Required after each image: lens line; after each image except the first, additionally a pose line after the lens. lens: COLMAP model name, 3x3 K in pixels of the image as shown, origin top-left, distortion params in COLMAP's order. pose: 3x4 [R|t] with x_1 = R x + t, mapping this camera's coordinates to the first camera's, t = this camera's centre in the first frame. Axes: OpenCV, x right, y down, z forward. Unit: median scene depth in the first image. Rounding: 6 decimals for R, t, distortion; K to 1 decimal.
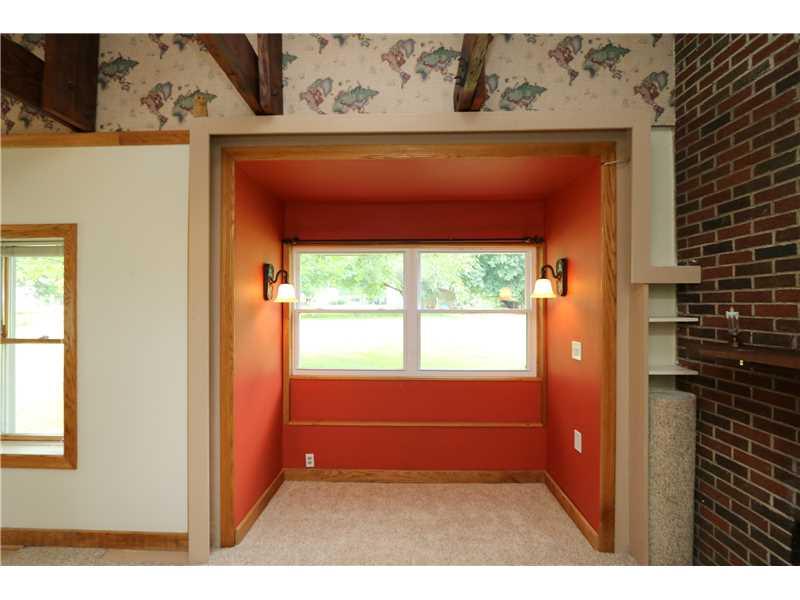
lens RADIAL K [[390.2, 0, 394.5], [0, 390.2, 306.1], [0, 0, 1]] dist [-0.006844, 0.000809]
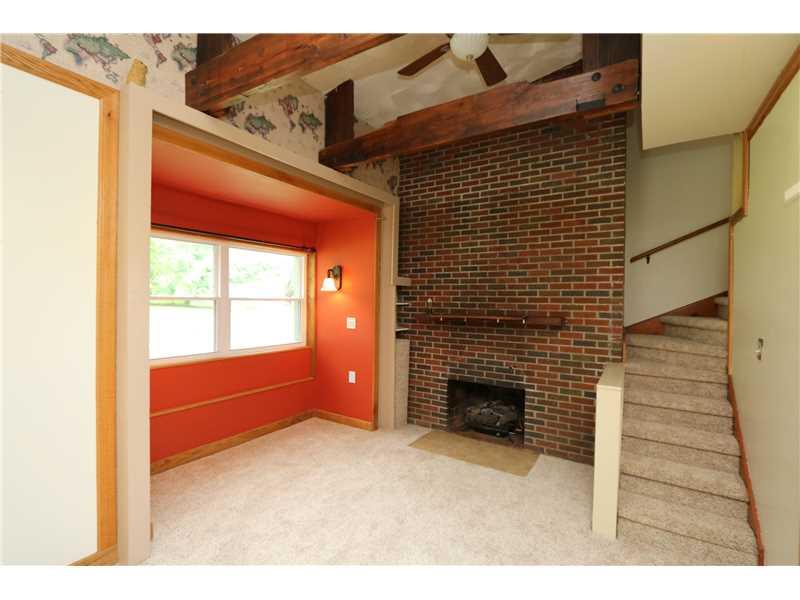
lens RADIAL K [[390.2, 0, 396.4], [0, 390.2, 302.5], [0, 0, 1]] dist [-0.006844, 0.000809]
pose [[0.500858, 0.001201, 0.865528, -0.891316], [-0.011492, 0.999920, 0.005262, 0.015673], [-0.865453, -0.012583, 0.500832, 0.005191]]
